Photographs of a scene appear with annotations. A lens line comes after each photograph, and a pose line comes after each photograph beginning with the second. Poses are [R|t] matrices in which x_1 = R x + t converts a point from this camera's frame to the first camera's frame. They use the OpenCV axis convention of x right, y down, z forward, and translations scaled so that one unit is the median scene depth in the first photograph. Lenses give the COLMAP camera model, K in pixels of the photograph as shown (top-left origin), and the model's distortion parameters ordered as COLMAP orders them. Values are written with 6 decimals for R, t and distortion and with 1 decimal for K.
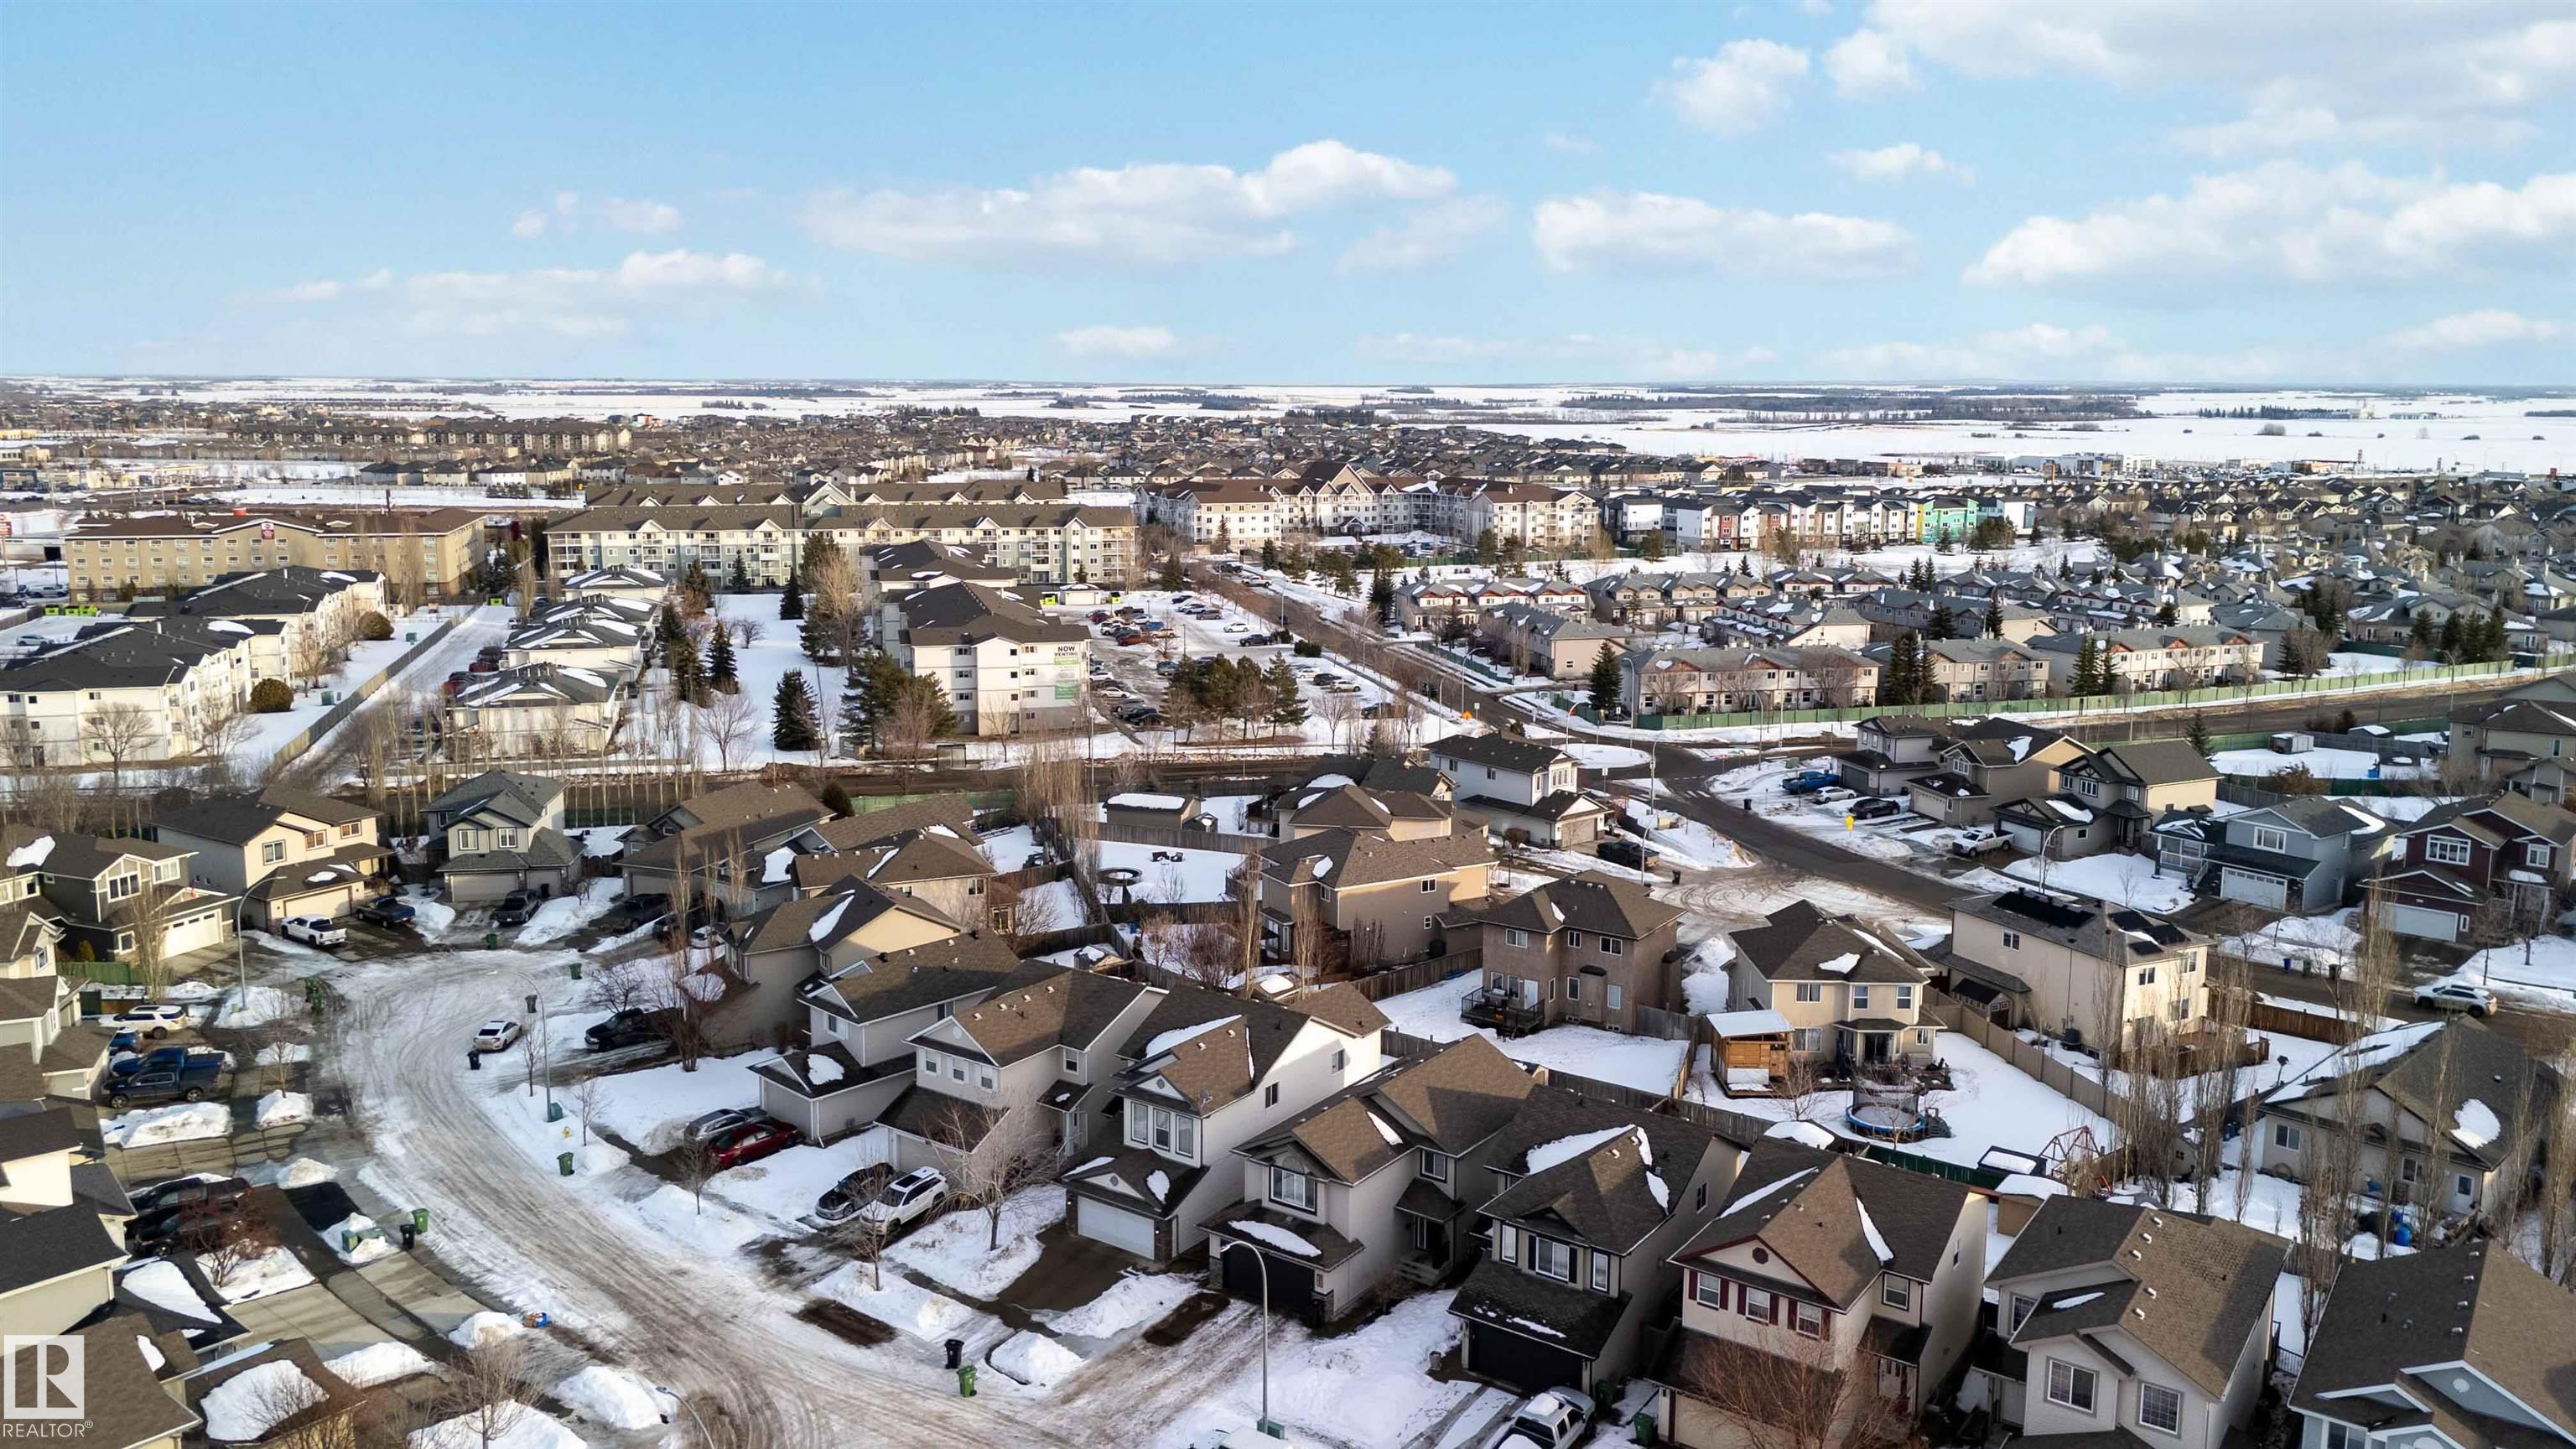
lens RADIAL K [[1882.9, 0, 1298.5], [0, 1882.9, 706.3], [0, 0, 1]] dist [0.082677, -0.055096]
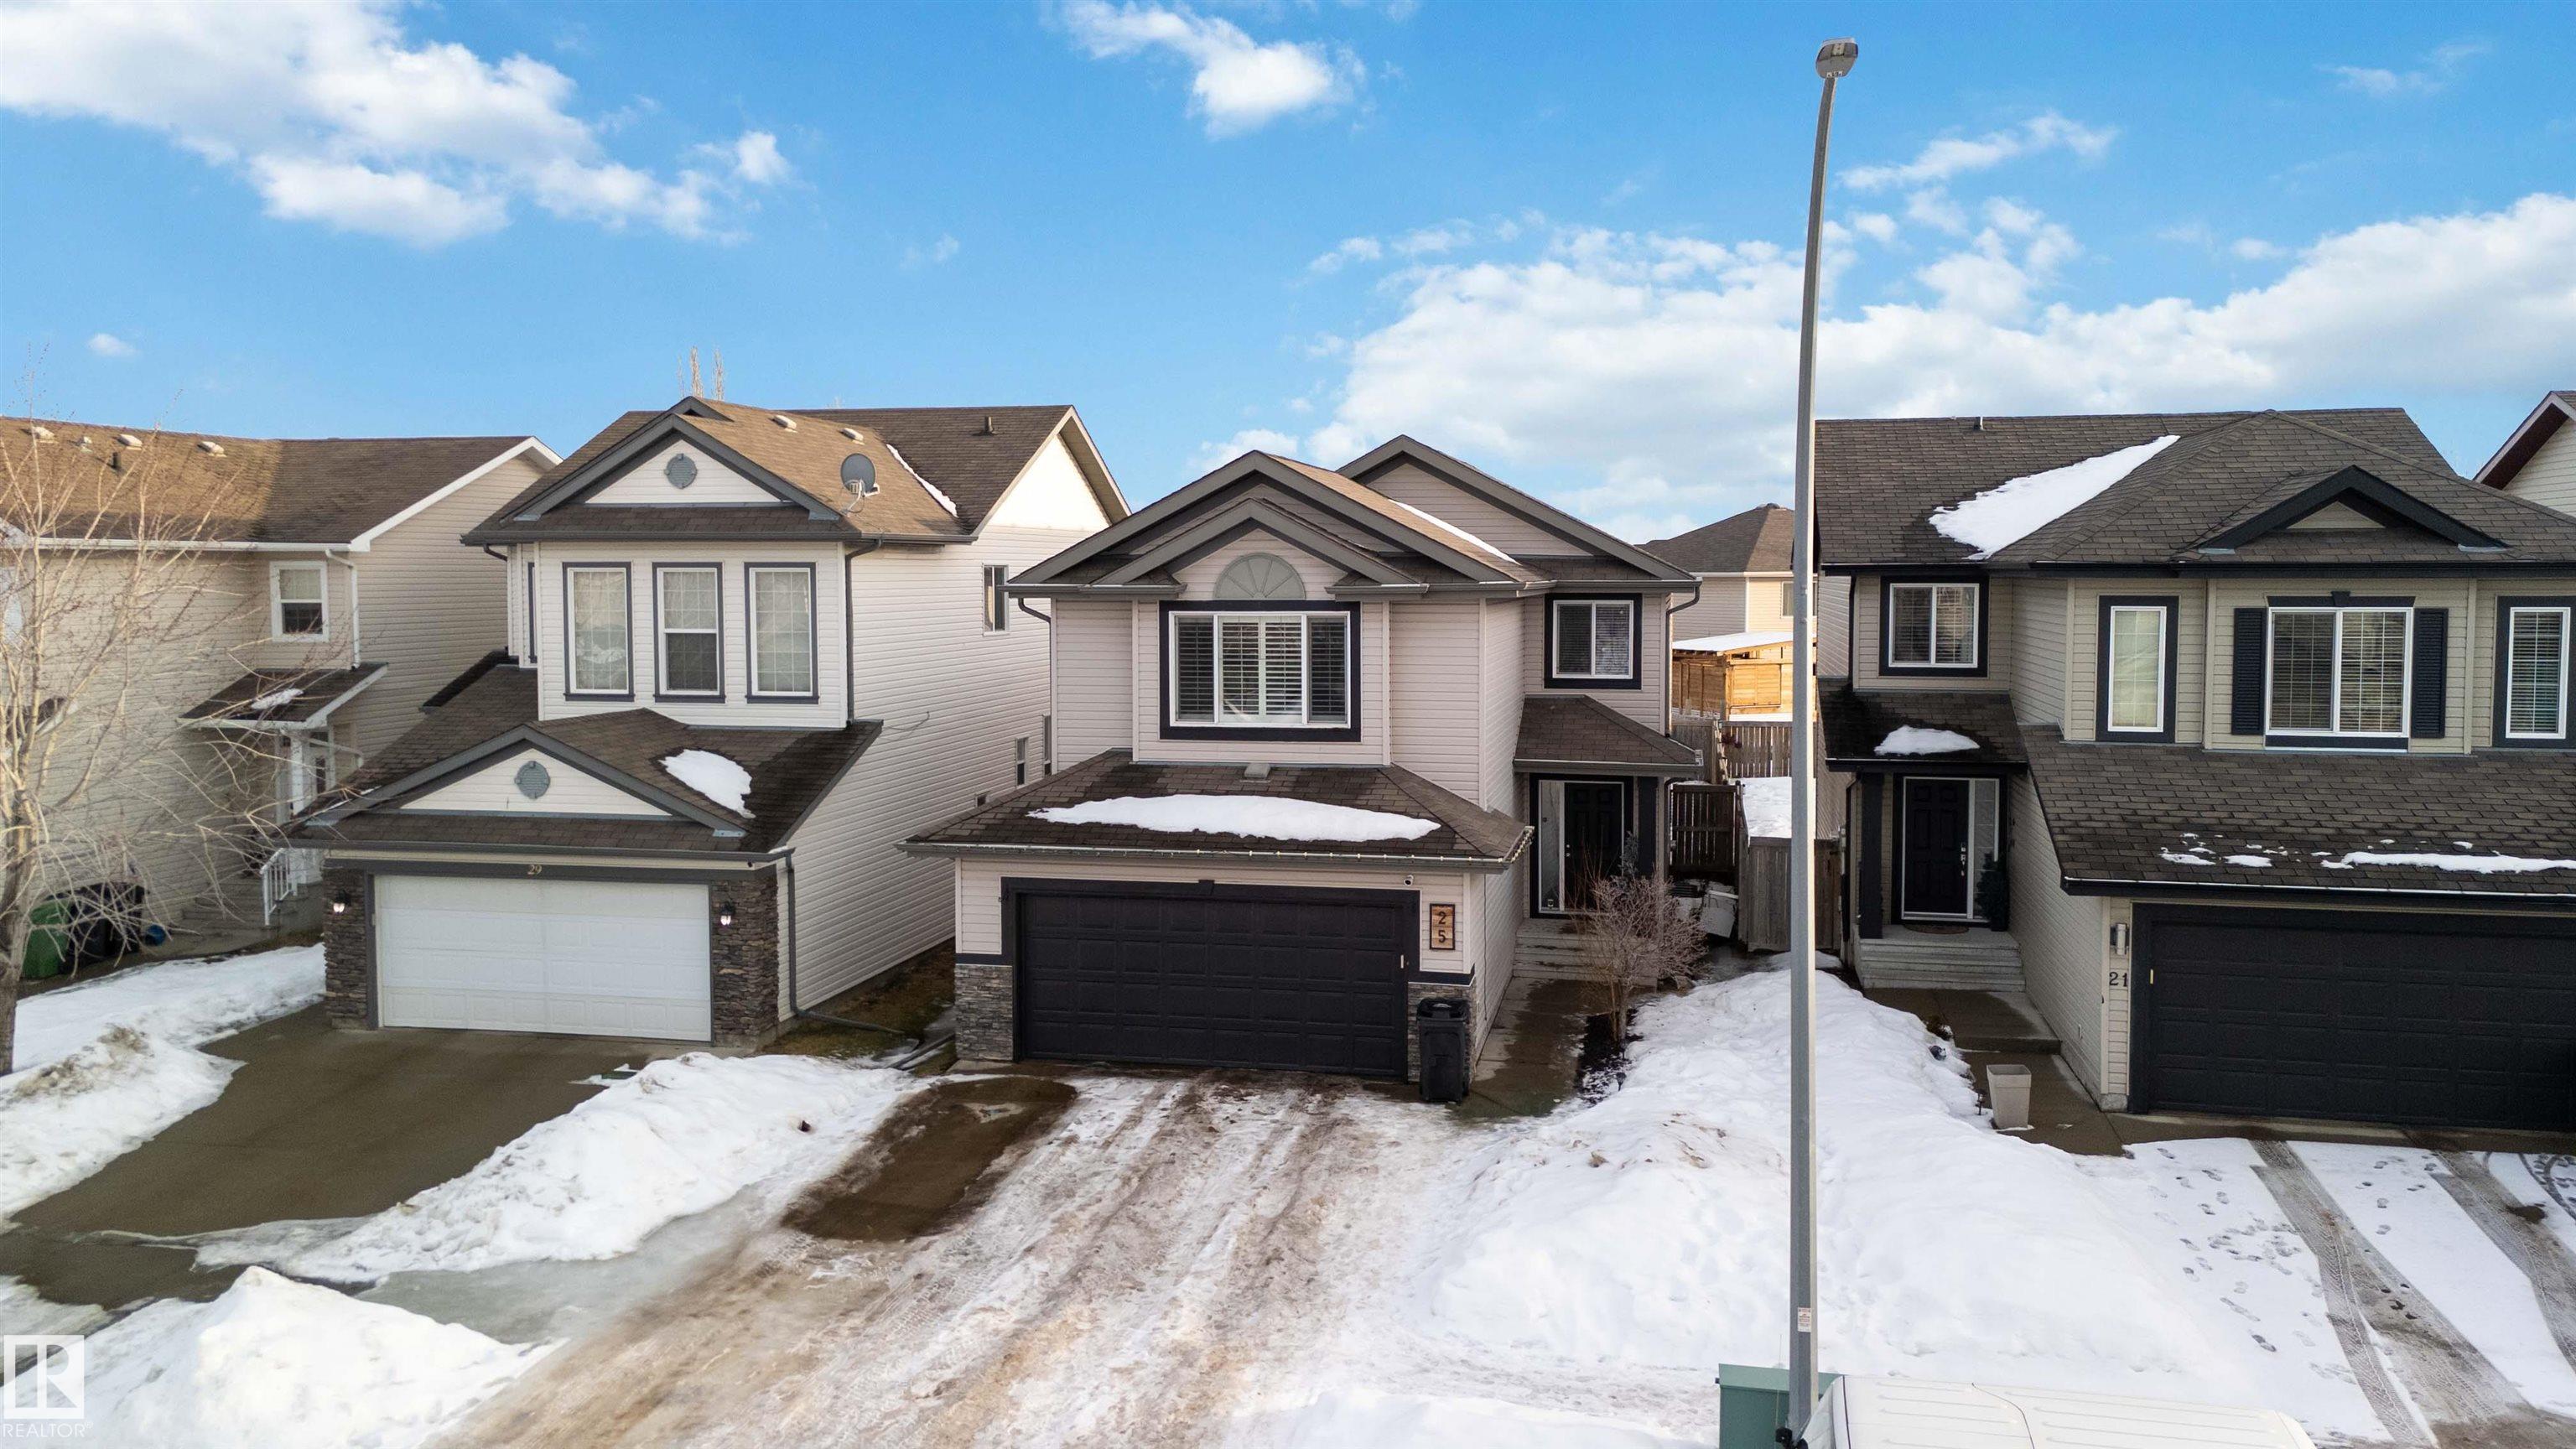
lens RADIAL K [[1882.9, 0, 1302.3], [0, 1882.9, 708.8], [0, 0, 1]] dist [0.082677, -0.055096]
pose [[0.916453, -0.036101, 0.398511, -0.054563], [0.073349, 0.994203, -0.078616, 0.140516], [-0.393363, 0.101279, 0.913788, 0.365839]]
